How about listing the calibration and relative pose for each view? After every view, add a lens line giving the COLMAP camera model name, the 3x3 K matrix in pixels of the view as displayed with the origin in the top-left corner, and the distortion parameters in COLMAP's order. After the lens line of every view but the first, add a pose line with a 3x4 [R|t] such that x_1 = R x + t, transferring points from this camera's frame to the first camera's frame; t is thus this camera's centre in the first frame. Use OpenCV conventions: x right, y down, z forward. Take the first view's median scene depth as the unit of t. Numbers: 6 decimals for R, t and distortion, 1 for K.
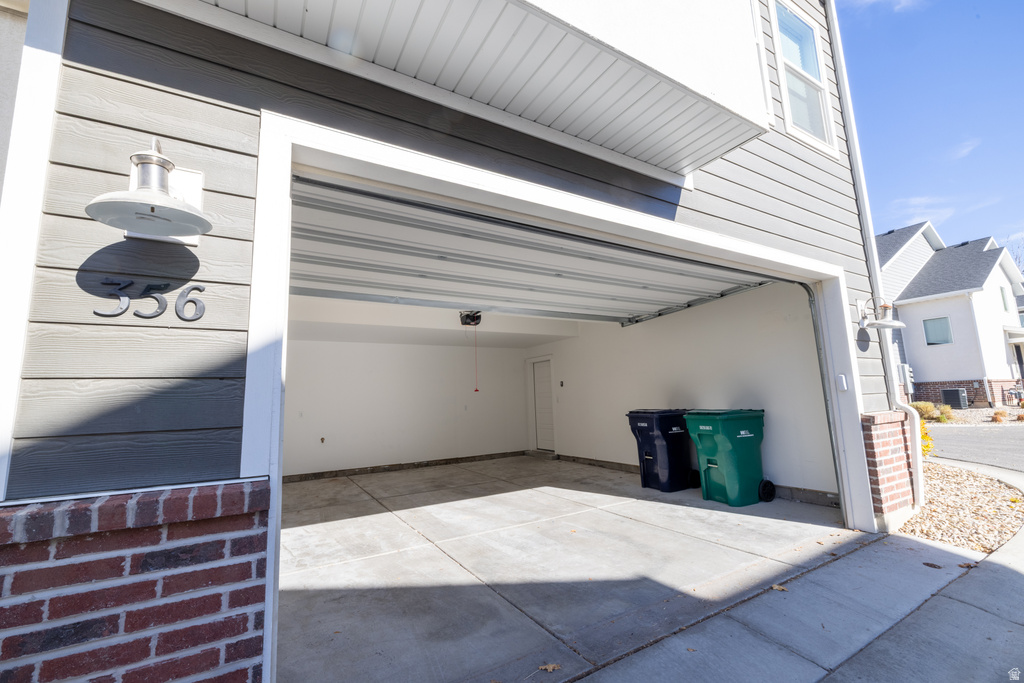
lens RADIAL K [[430.0, 0, 514.0], [0, 430.0, 338.1], [0, 0, 1]] dist [0.000901, 0.000041]
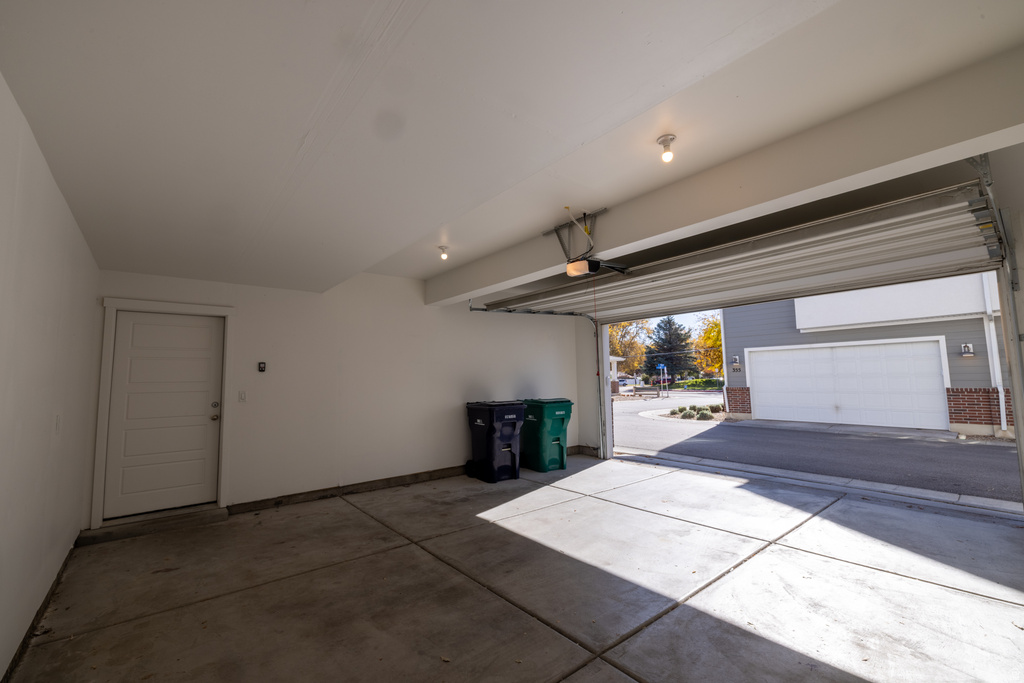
lens RADIAL K [[430.0, 0, 514.0], [0, 430.0, 338.1], [0, 0, 1]] dist [0.000901, 0.000041]
pose [[-0.150488, 0.136894, 0.979088, -1.398215], [-0.118338, 0.980751, -0.155315, 0.349997], [-0.981504, -0.139236, -0.131392, 2.282942]]
